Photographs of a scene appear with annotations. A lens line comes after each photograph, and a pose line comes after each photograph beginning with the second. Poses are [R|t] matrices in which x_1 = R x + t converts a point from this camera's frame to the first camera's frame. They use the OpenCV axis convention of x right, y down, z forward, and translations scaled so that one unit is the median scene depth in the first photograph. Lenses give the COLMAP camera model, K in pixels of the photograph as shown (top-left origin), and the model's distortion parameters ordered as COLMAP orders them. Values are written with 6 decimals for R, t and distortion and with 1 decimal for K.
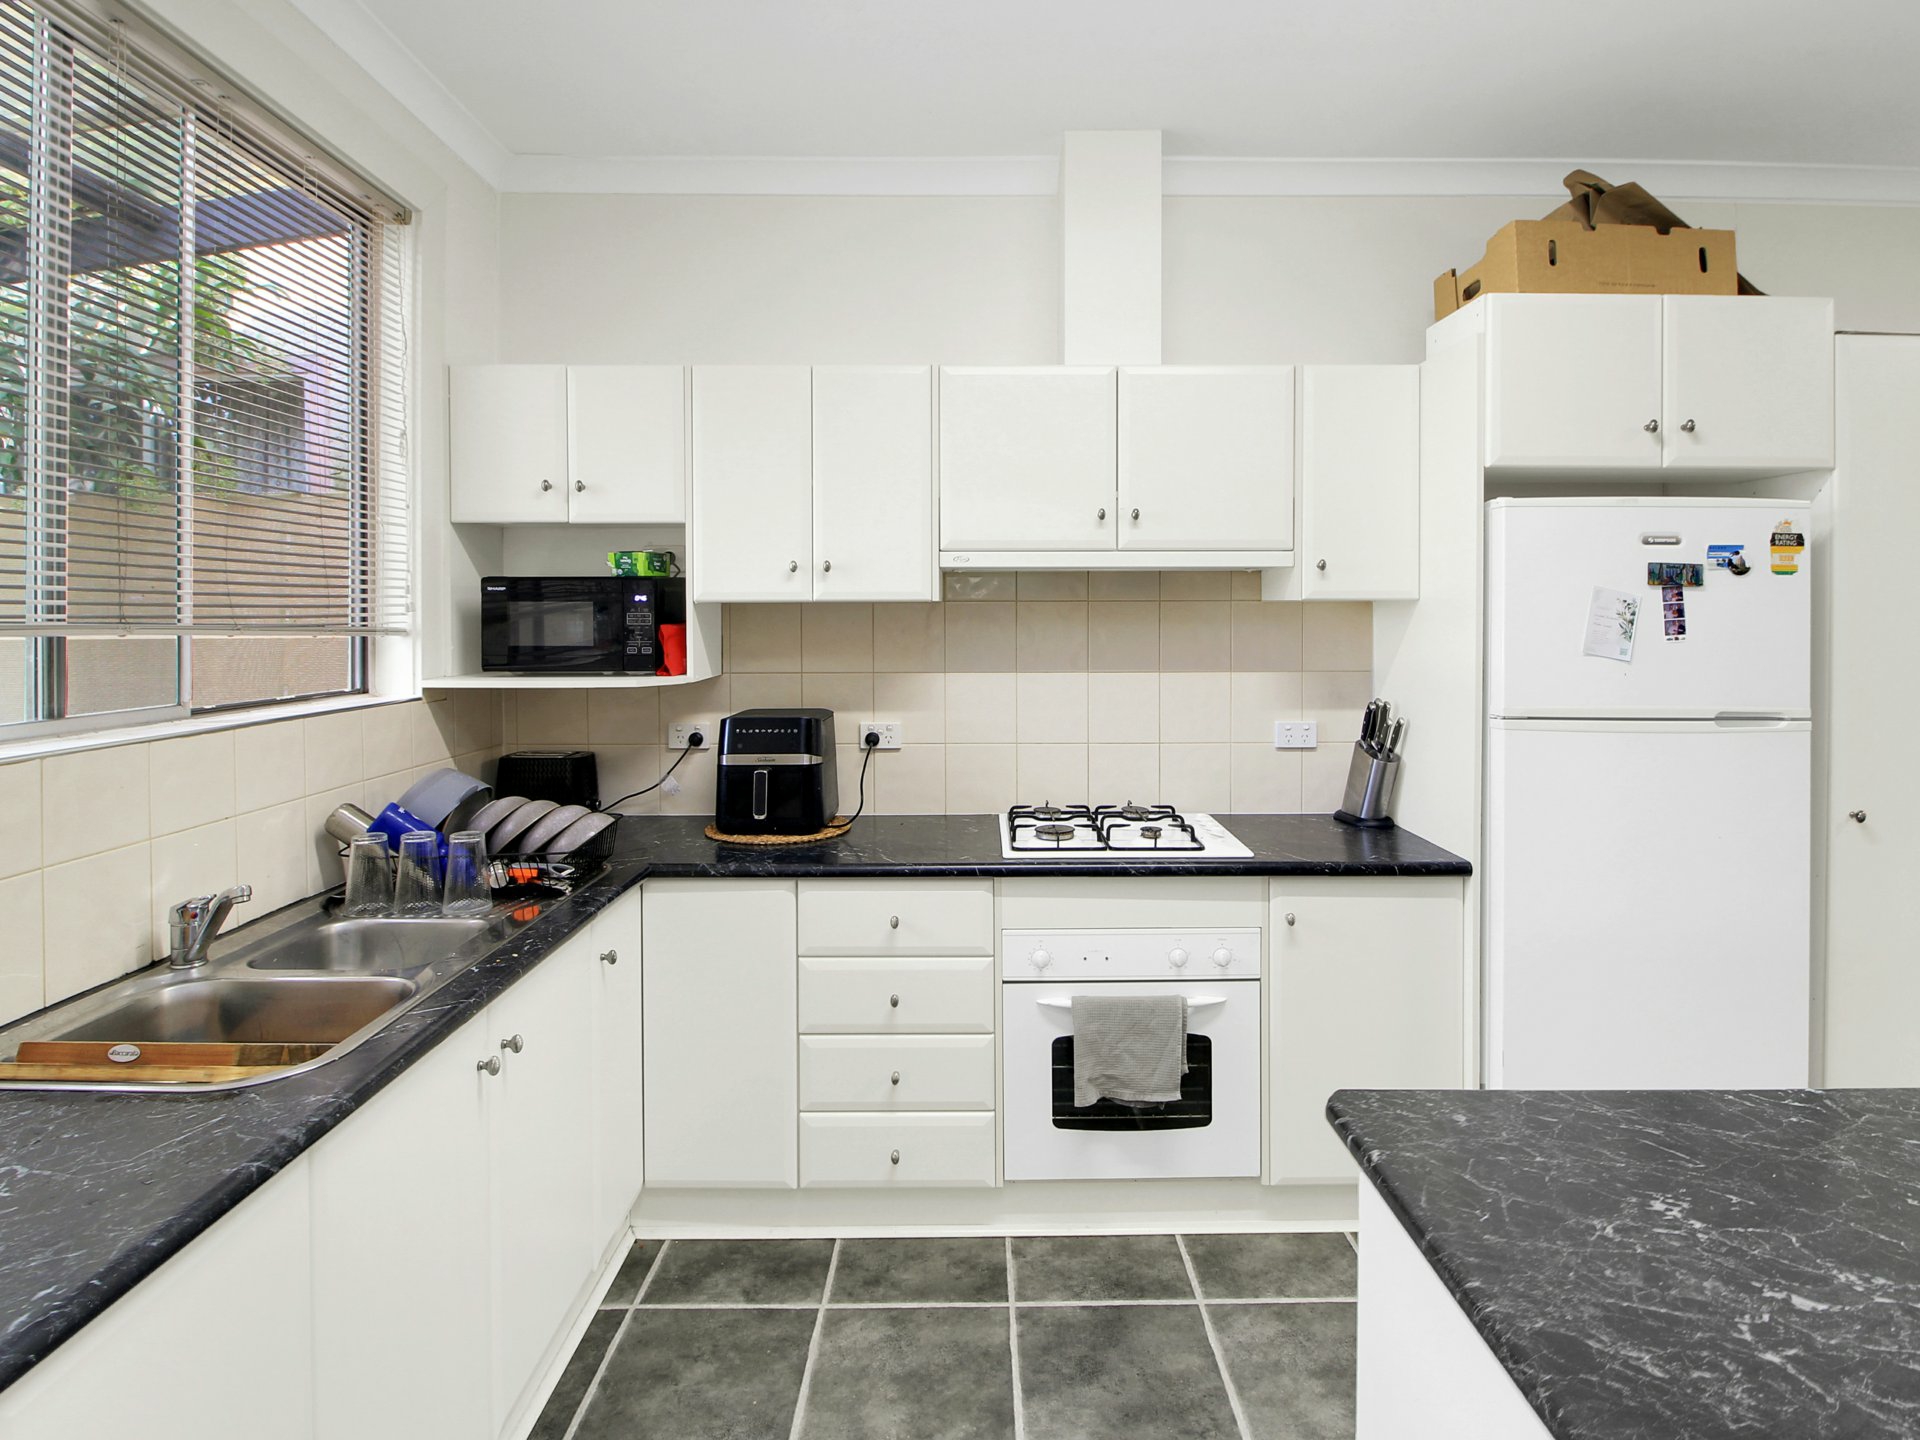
lens RADIAL K [[1083.9, 0, 966.4], [0, 1083.9, 786.4], [0, 0, 1]] dist [0.001600, -0.000553]
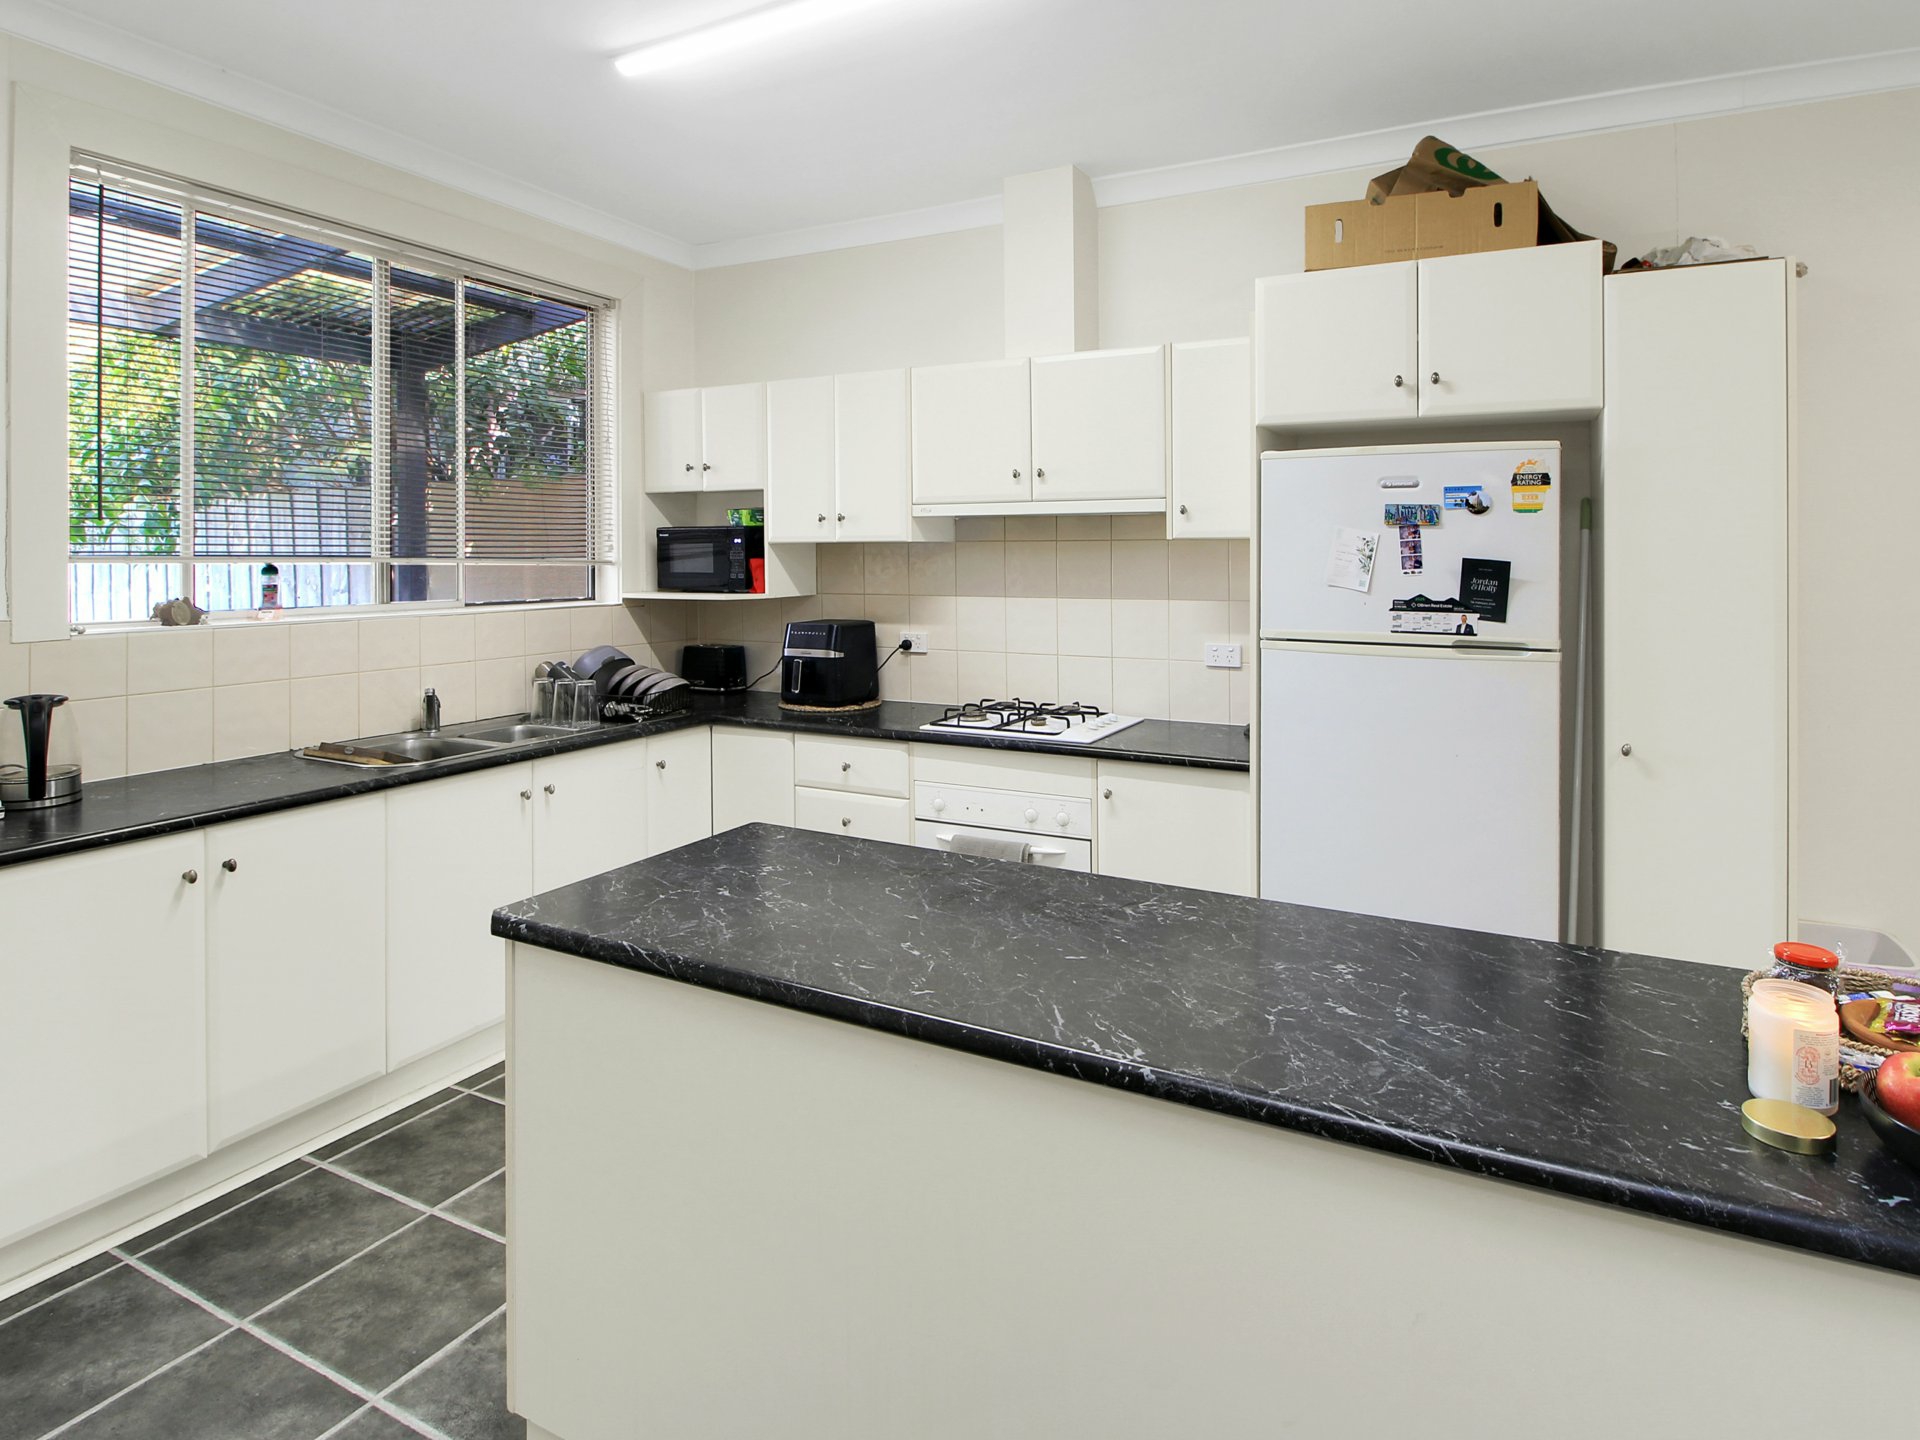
lens RADIAL K [[1083.9, 0, 966.4], [0, 1083.9, 786.4], [0, 0, 1]] dist [0.001600, -0.000553]
pose [[0.879134, 0.099933, -0.465980, 0.719362], [-0.074633, 0.994573, 0.072489, 0.032831], [0.470695, -0.028951, 0.881821, -0.188259]]
